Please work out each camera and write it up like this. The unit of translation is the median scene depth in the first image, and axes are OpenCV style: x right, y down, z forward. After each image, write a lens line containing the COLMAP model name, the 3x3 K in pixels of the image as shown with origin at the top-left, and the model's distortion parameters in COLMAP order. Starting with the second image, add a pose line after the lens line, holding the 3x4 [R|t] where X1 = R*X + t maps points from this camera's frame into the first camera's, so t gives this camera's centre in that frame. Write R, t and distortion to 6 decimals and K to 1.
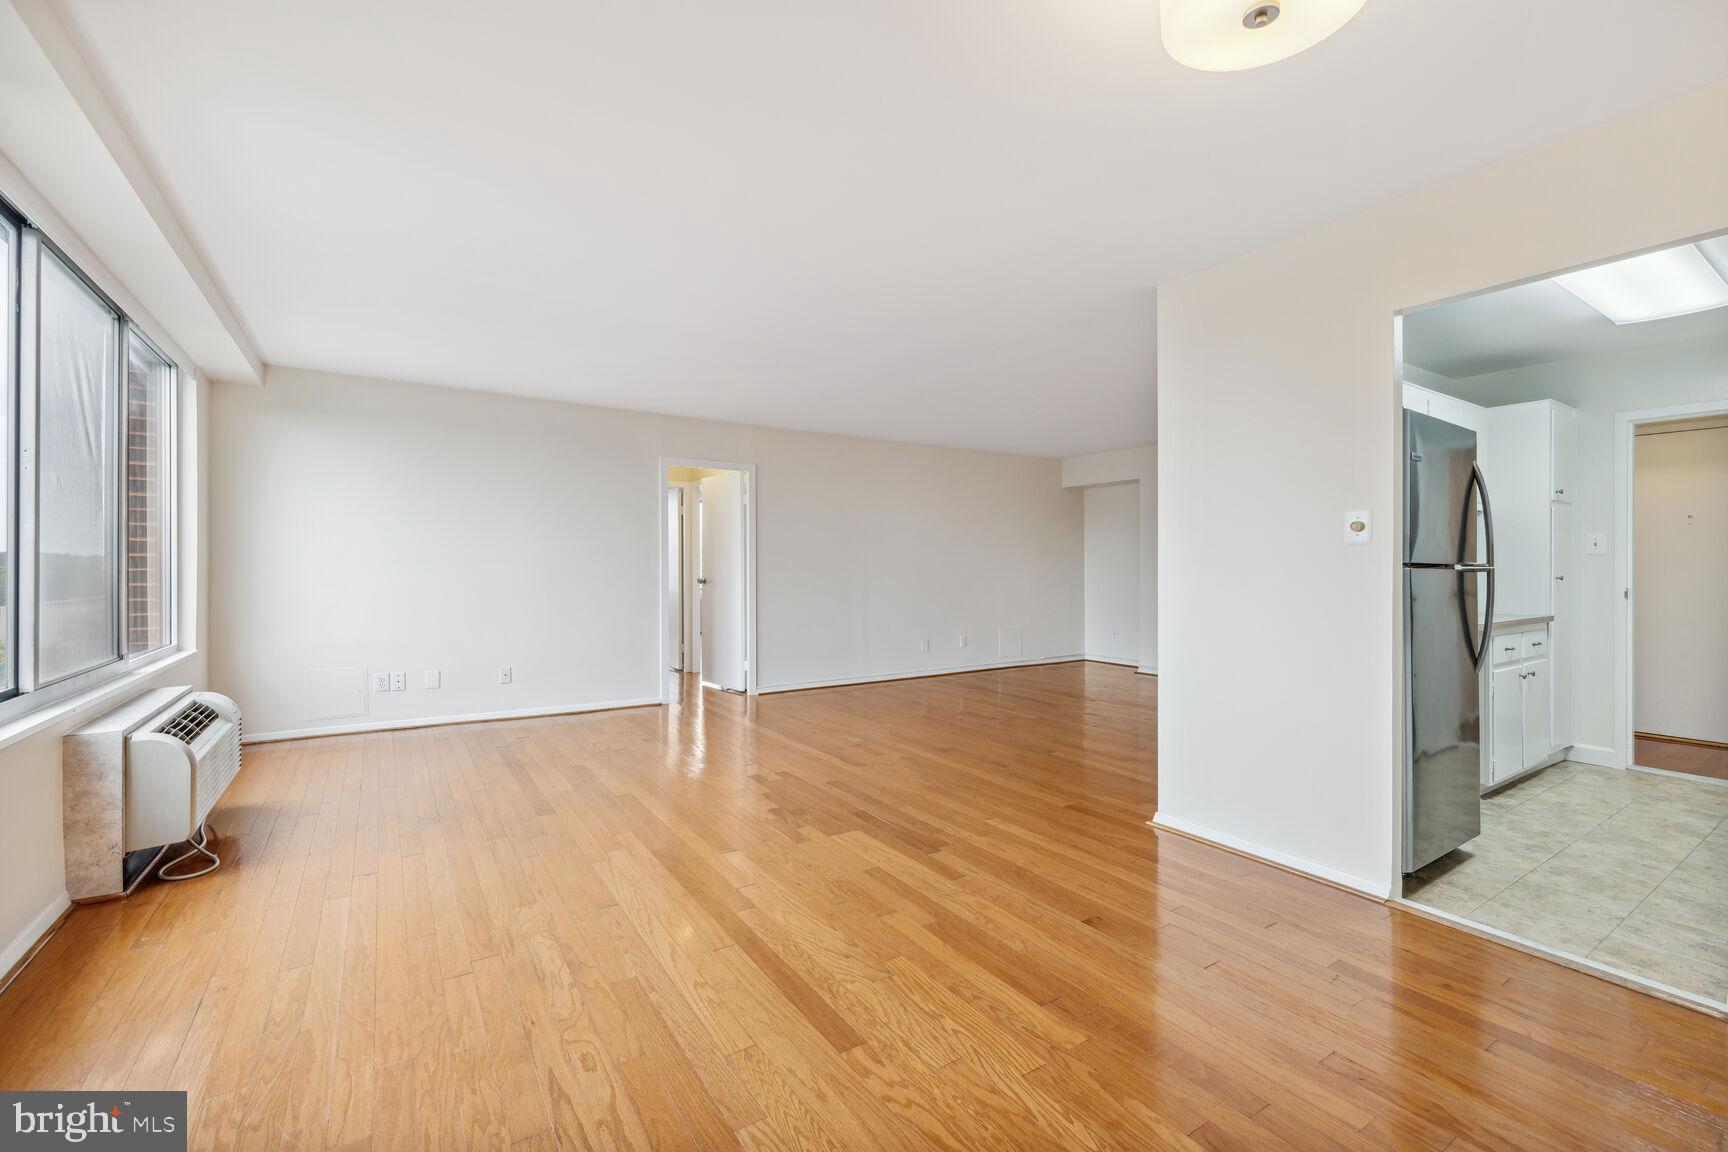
lens RADIAL K [[740.5, 0, 871.0], [0, 740.5, 562.9], [0, 0, 1]] dist [0.003350, -0.000600]
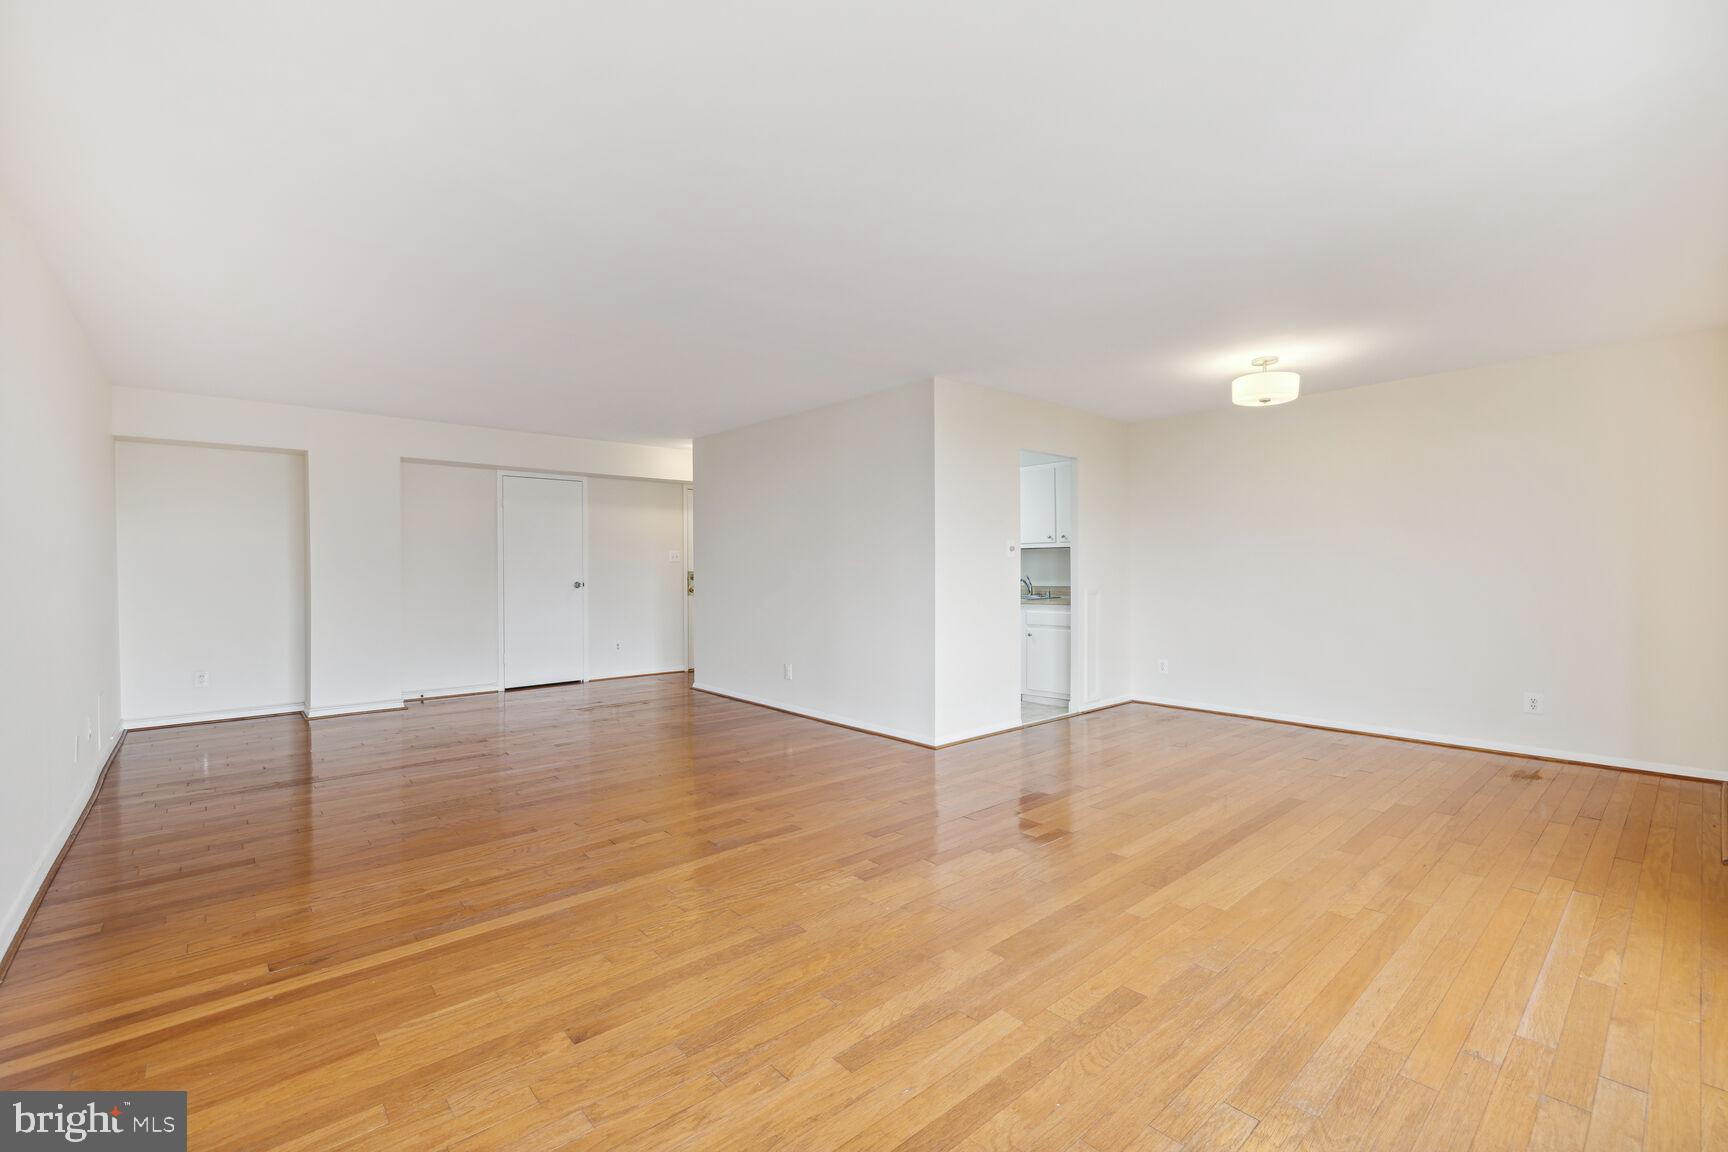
lens RADIAL K [[740.5, 0, 865.7], [0, 740.5, 577.7], [0, 0, 1]] dist [0.003350, -0.000600]
pose [[-0.144885, -0.014661, 0.989340, -1.112804], [-0.003404, 0.999892, 0.014319, 0.000413], [-0.989443, -0.001293, -0.144919, 1.462577]]
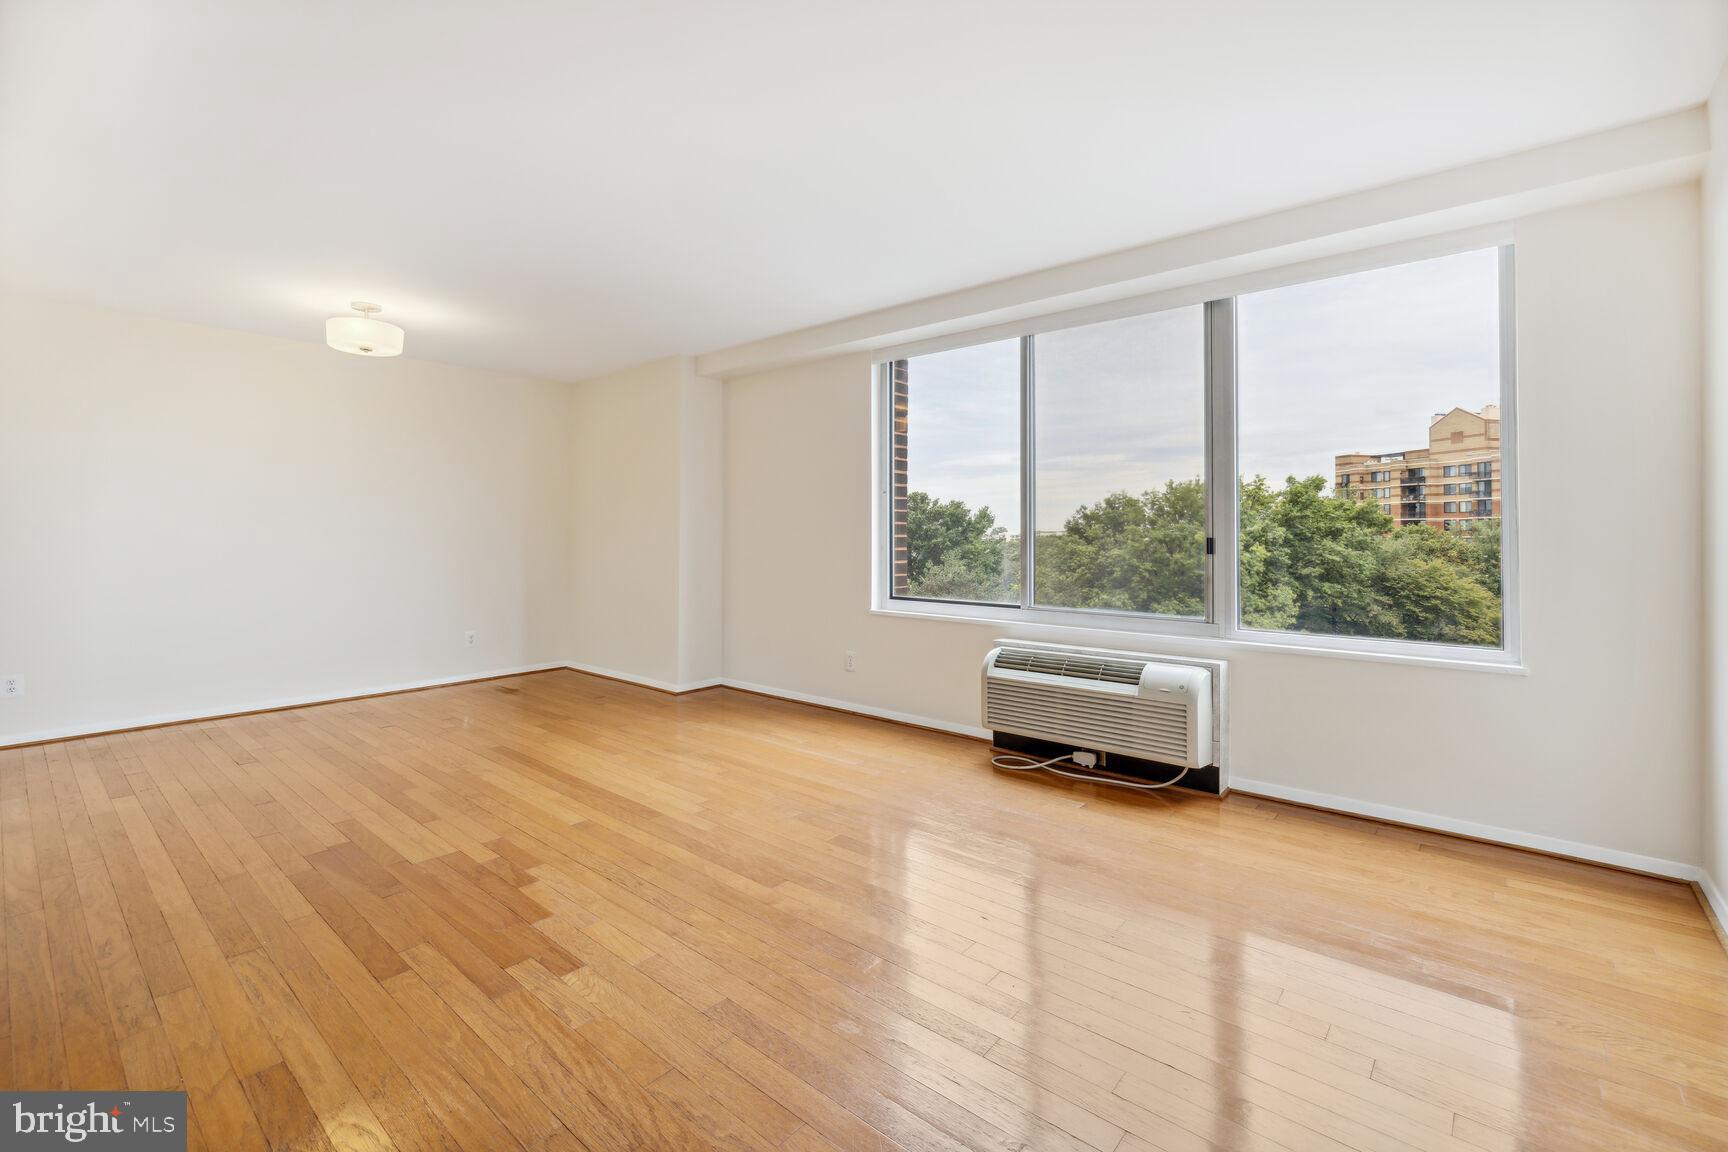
lens RADIAL K [[740.5, 0, 863.6], [0, 740.5, 529.3], [0, 0, 1]] dist [0.003350, -0.000600]
pose [[-0.960984, -0.008378, -0.276478, -0.273379], [-0.003794, 0.999846, -0.017109, 0.017368], [0.276578, -0.015392, -0.960868, 2.020108]]
